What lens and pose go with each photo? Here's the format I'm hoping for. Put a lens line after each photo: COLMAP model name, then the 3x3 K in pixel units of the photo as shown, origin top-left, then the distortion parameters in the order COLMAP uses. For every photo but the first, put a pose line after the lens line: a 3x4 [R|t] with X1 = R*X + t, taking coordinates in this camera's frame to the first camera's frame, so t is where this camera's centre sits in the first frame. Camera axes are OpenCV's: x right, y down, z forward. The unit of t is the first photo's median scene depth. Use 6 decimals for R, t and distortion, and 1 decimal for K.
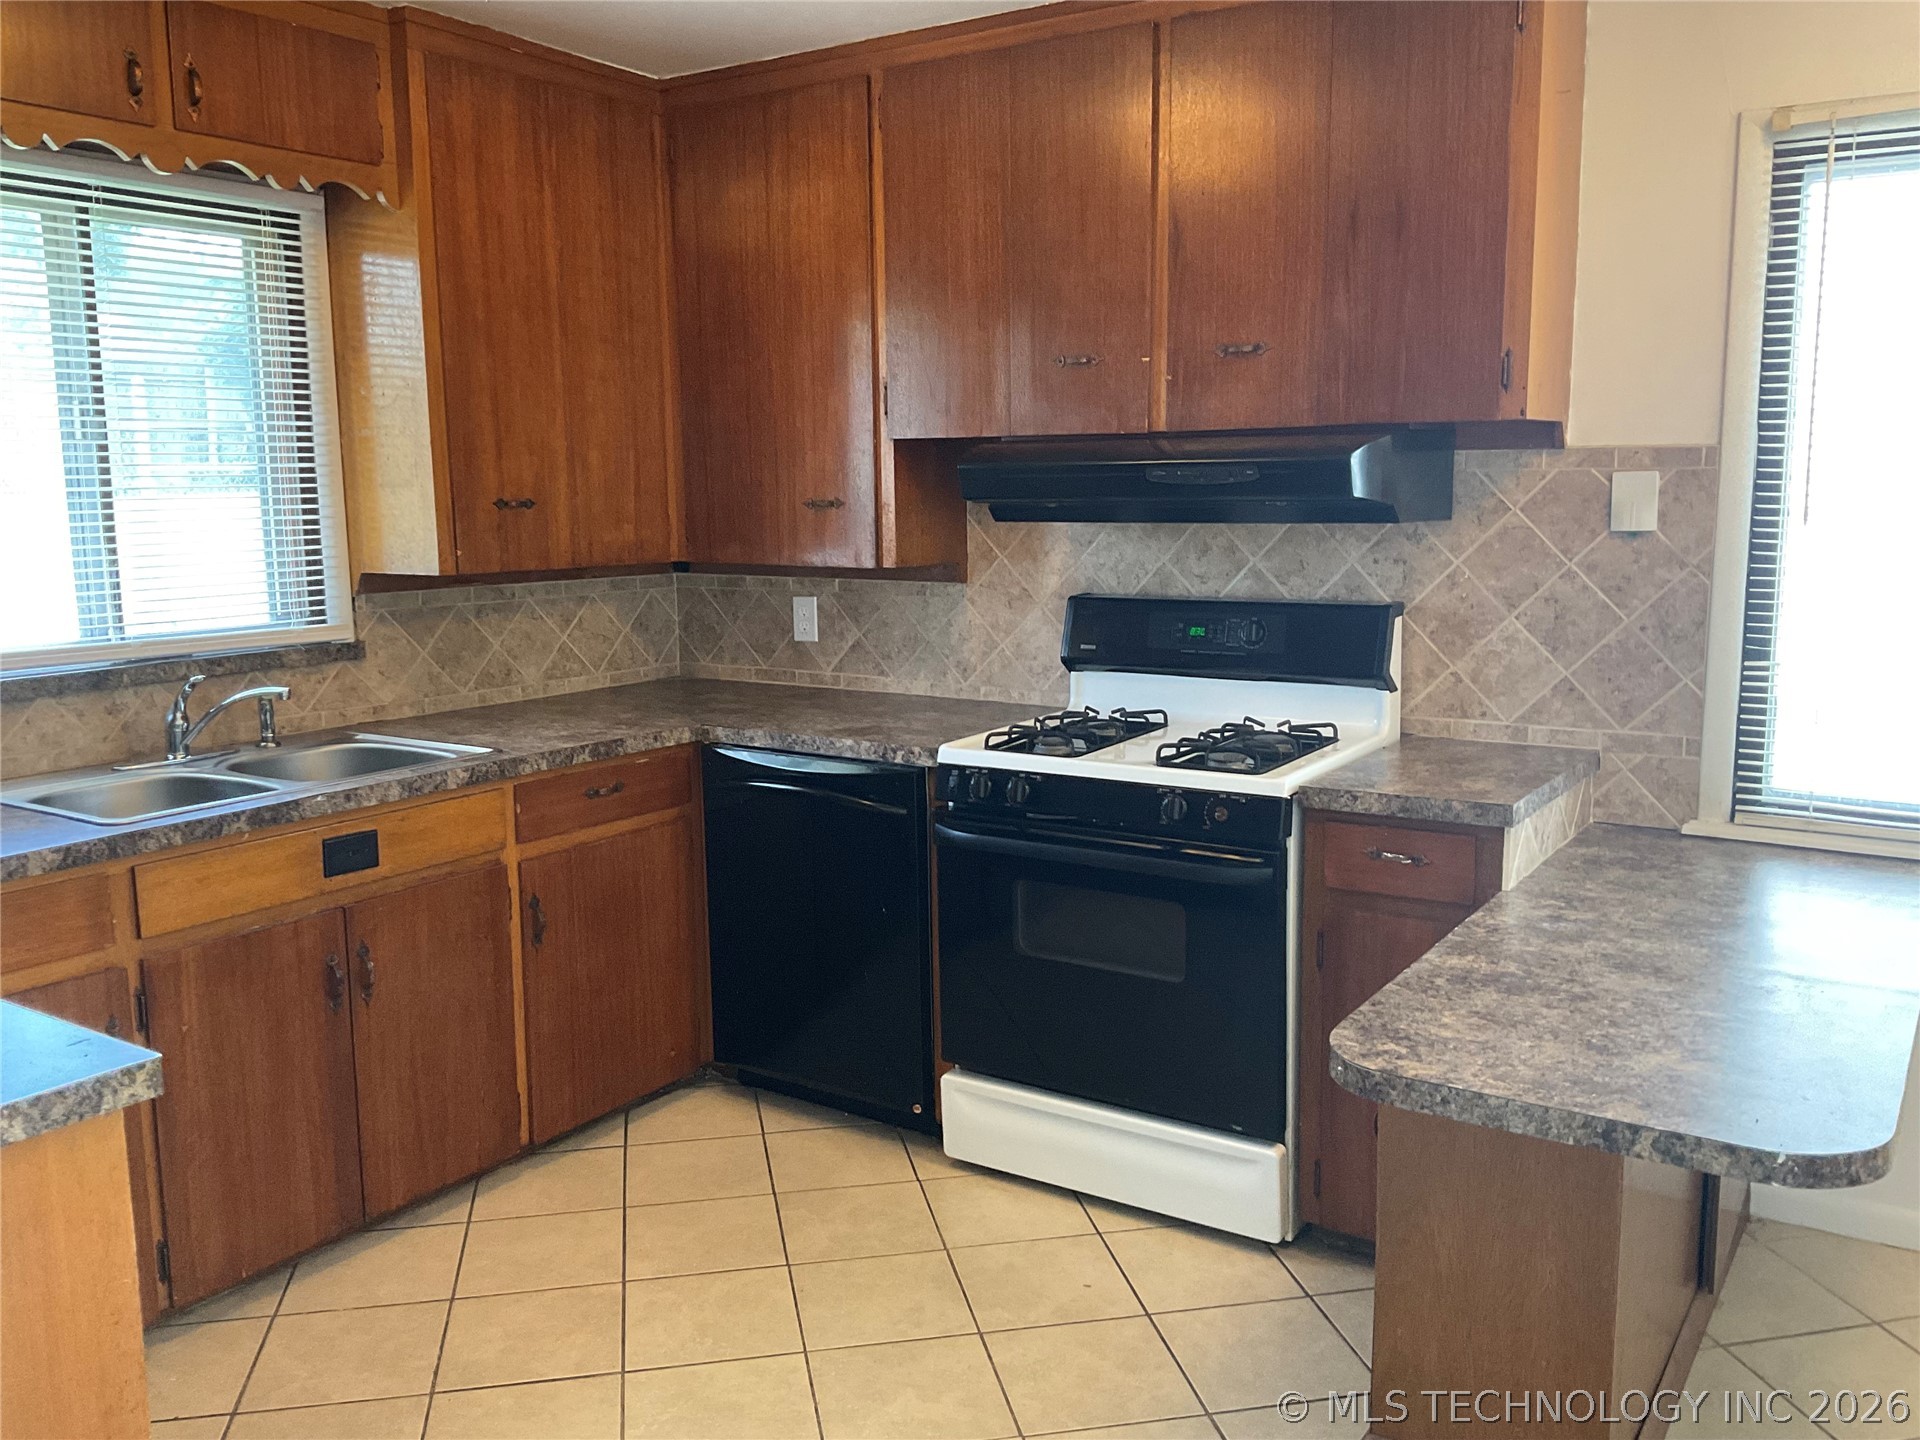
lens RADIAL K [[1571.3, 0, 945.7], [0, 1571.3, 734.6], [0, 0, 1]] dist [0.078994, -0.149785]
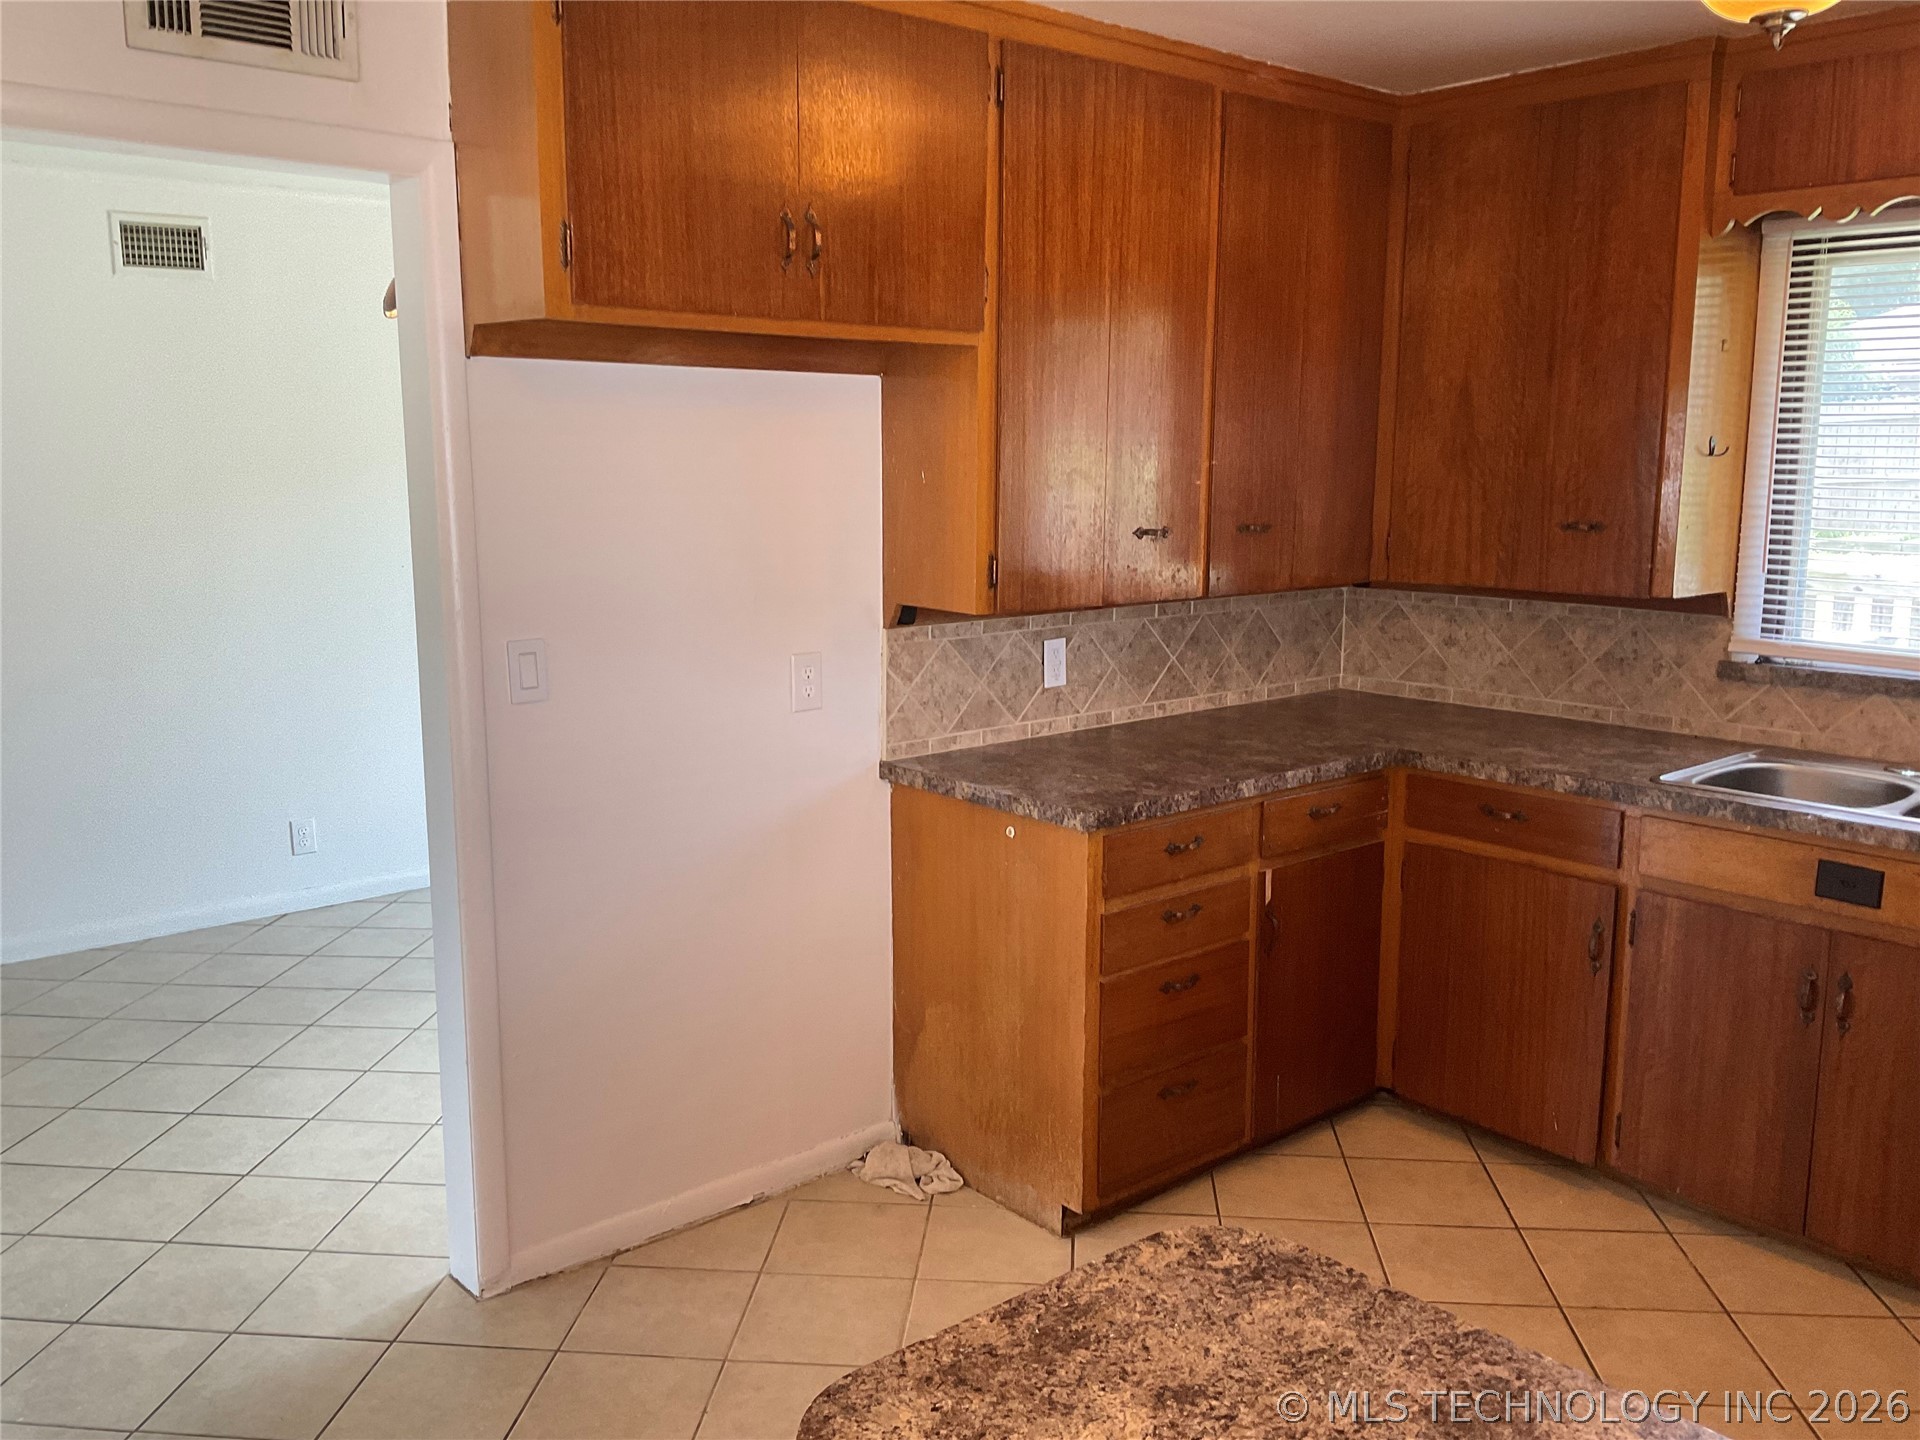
lens RADIAL K [[1571.3, 0, 964.7], [0, 1571.3, 734.4], [0, 0, 1]] dist [0.078994, -0.149785]
pose [[-0.267845, 0.179251, -0.946640, 0.669603], [-0.153208, 0.962114, 0.225530, -0.148361], [0.951202, 0.205440, -0.230235, 0.635494]]
